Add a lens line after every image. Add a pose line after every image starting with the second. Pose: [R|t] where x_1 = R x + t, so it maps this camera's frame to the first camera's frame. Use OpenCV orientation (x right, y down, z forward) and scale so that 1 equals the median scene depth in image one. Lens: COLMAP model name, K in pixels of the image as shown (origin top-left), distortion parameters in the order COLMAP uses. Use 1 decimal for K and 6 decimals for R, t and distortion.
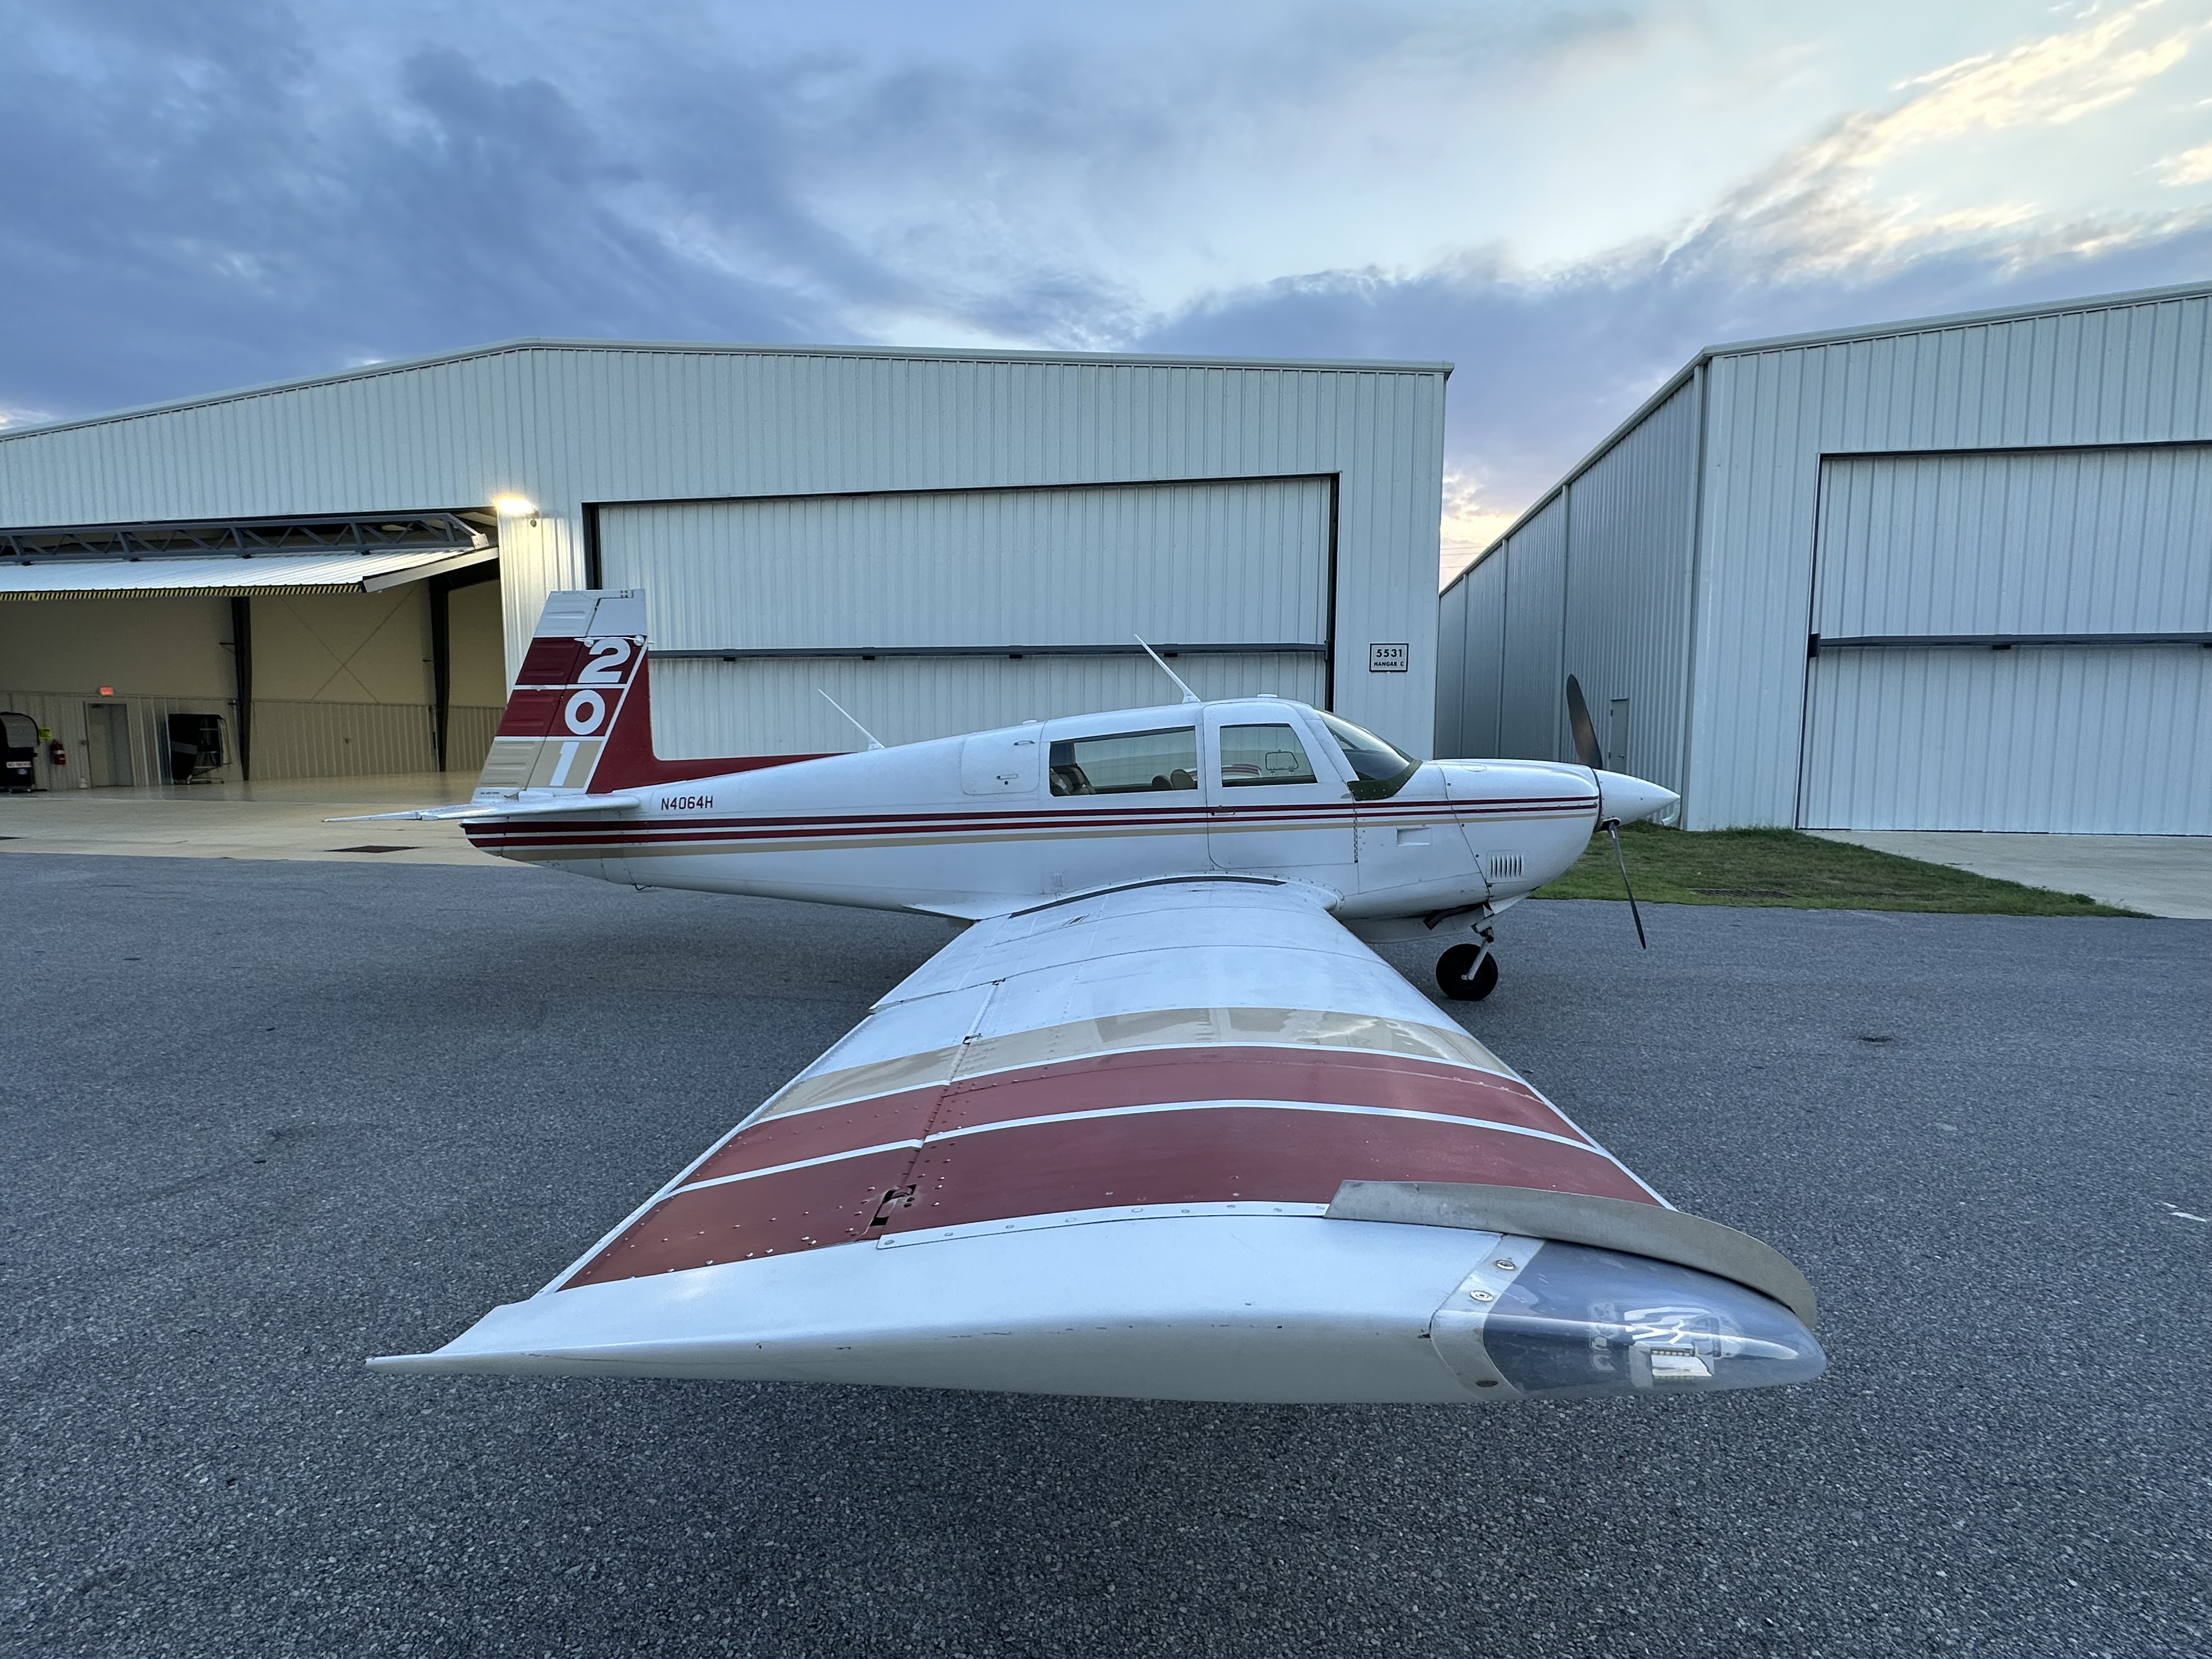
lens RADIAL K [[1014.2, 0, 1106.0], [0, 1014.2, 834.2], [0, 0, 1]] dist [-0.004457, 0.000735]
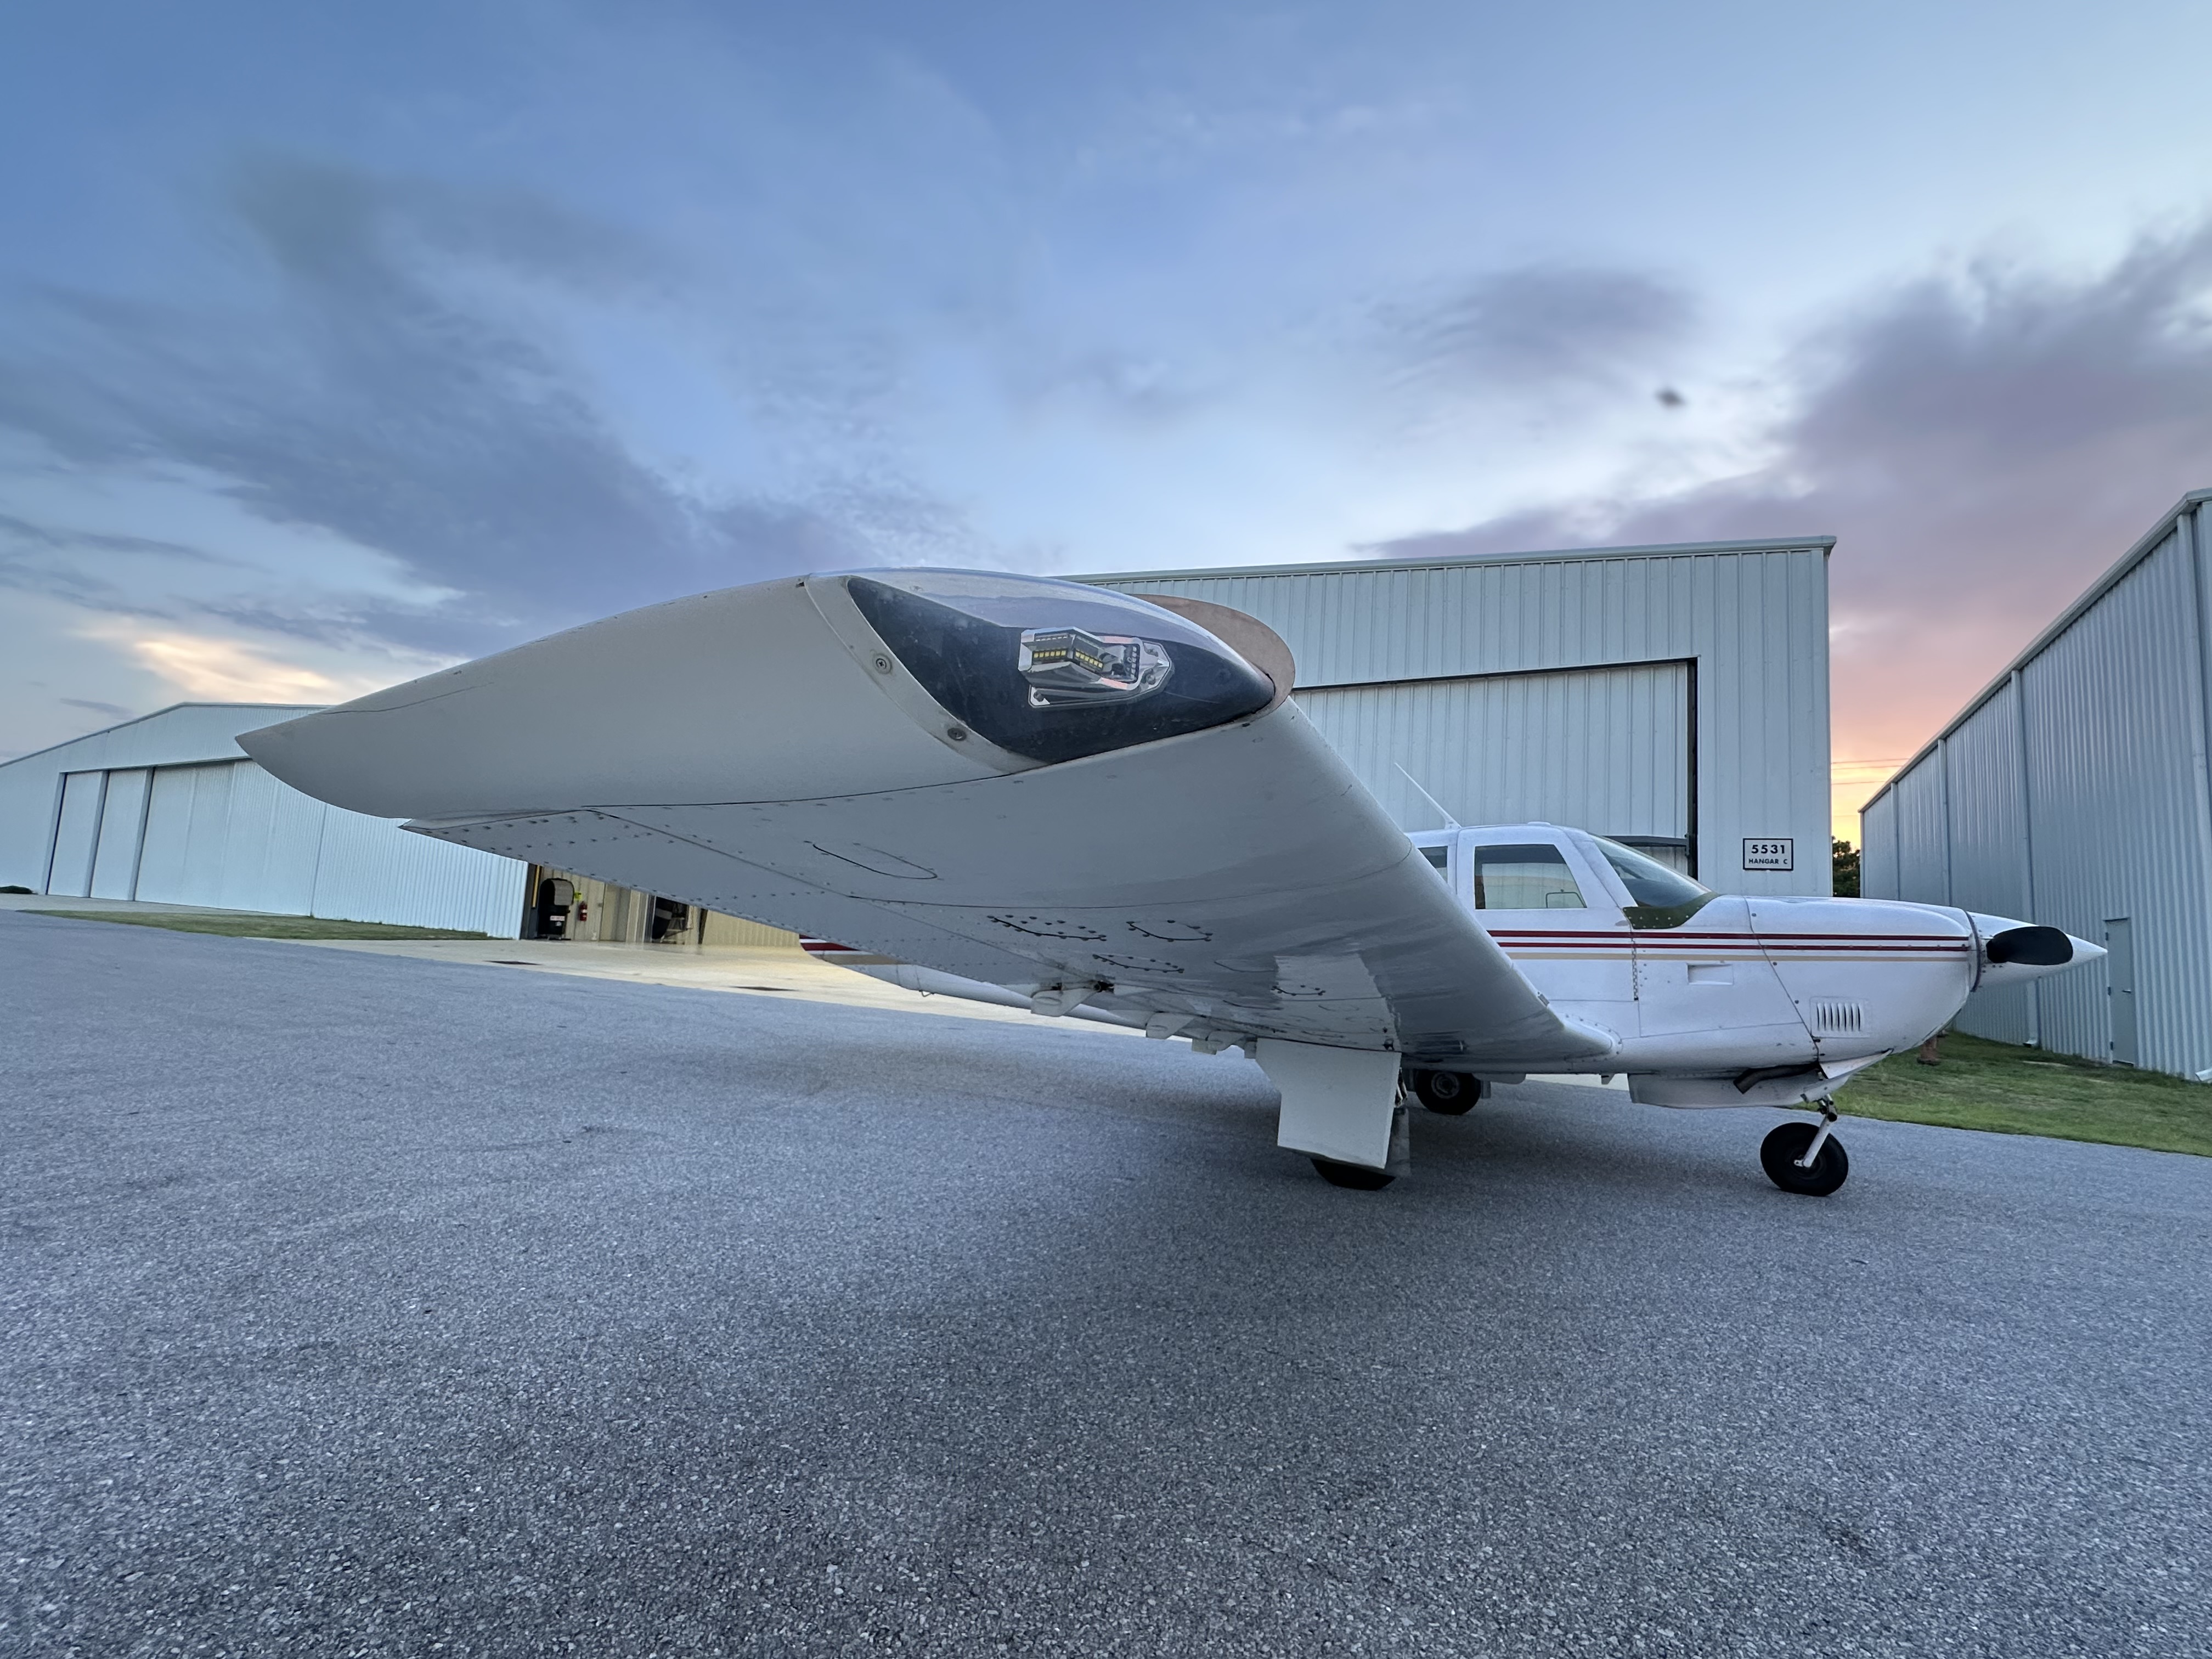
lens RADIAL K [[1016.9, 0, 1103.7], [0, 1016.9, 836.8], [0, 0, 1]] dist [-0.006069, 0.000913]
pose [[0.941038, 0.016936, -0.337876, 0.091759], [-0.088320, 0.976408, -0.197044, 0.087118], [0.326568, 0.215267, 0.920333, 0.014188]]
